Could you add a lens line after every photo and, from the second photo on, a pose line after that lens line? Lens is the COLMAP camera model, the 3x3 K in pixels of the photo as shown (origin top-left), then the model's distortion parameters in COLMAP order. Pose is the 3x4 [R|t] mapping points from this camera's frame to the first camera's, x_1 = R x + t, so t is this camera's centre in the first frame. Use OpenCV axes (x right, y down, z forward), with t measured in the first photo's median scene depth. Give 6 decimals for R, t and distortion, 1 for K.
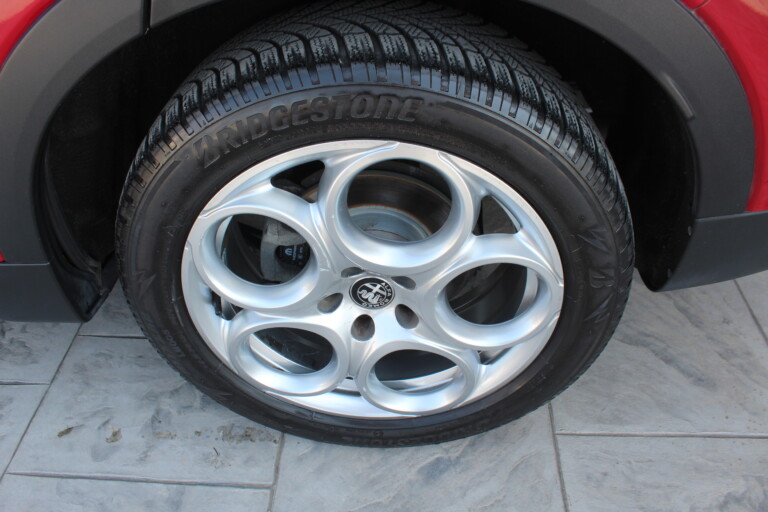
lens RADIAL K [[657.2, 0, 384.0], [0, 657.2, 256.0], [0, 0, 1]] dist [-0.151584, 0.103516]
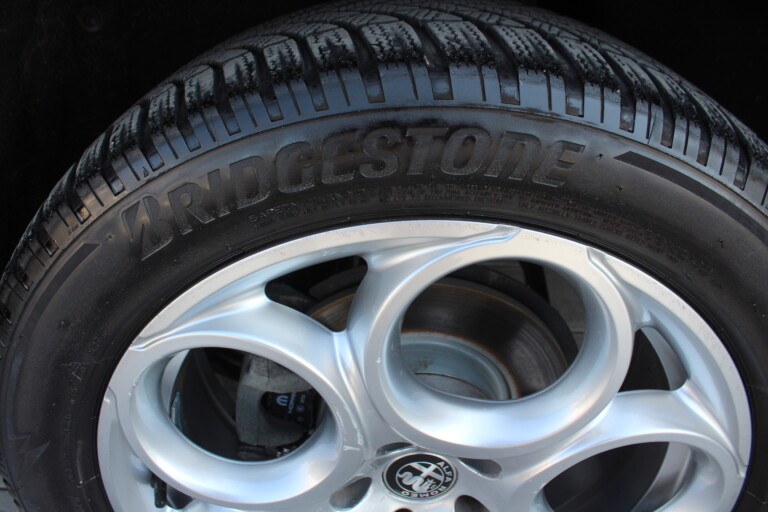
lens RADIAL K [[657.2, 0, 384.0], [0, 657.2, 256.0], [0, 0, 1]] dist [-0.151584, 0.103516]
pose [[0.998271, 0.038391, 0.044504, -0.110254], [-0.031432, 0.988534, -0.147690, -0.071503], [-0.049664, 0.146036, 0.988032, 0.496917]]
